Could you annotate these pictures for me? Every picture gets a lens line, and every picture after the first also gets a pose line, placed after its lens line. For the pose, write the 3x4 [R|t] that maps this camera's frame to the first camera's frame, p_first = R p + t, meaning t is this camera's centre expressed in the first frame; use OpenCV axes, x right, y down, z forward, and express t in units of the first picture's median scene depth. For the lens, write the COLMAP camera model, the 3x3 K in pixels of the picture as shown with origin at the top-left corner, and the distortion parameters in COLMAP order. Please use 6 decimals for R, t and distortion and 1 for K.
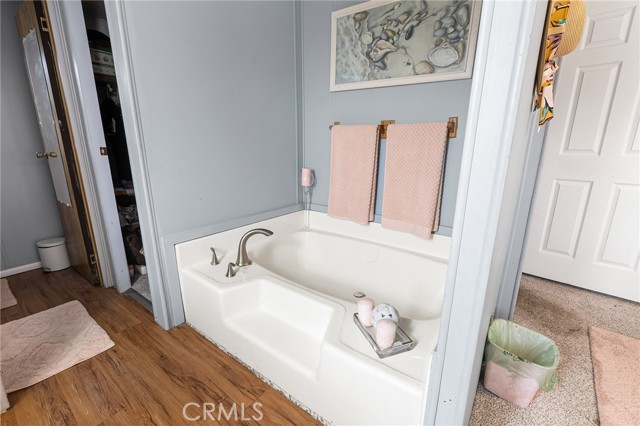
lens RADIAL K [[282.1, 0, 320.0], [0, 282.1, 213.0], [0, 0, 1]] dist [0.001284, 0.000431]
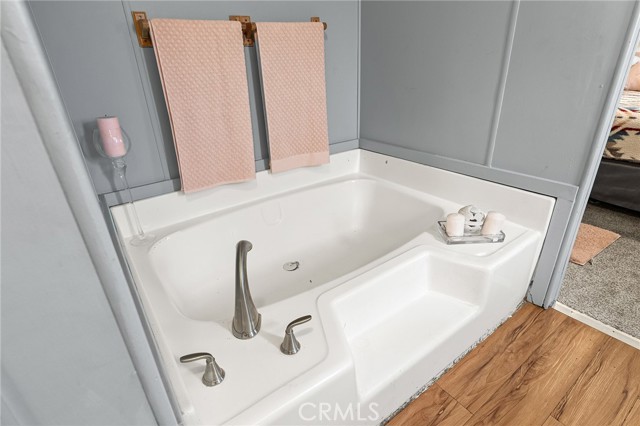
lens RADIAL K [[338.3, 0, 320.0], [0, 338.3, 213.0], [0, 0, 1]] dist [-0.000975, -0.000023]
pose [[0.280721, -0.424974, 0.860577, -0.657149], [0.268376, 0.895621, 0.354735, -0.164620], [-0.921504, 0.131377, 0.365473, 0.676800]]
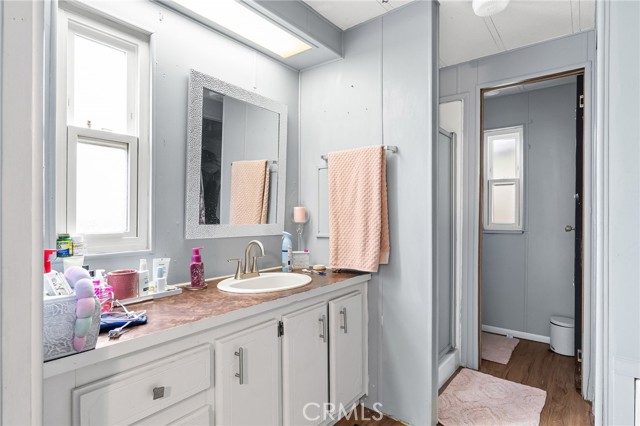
lens RADIAL K [[338.3, 0, 320.0], [0, 338.3, 213.0], [0, 0, 1]] dist [-0.000975, -0.000023]
pose [[-0.017538, -0.000219, -0.999846, 0.215504], [-0.247752, 0.968815, 0.004134, -0.062874], [0.968665, 0.247786, -0.017045, 0.222231]]
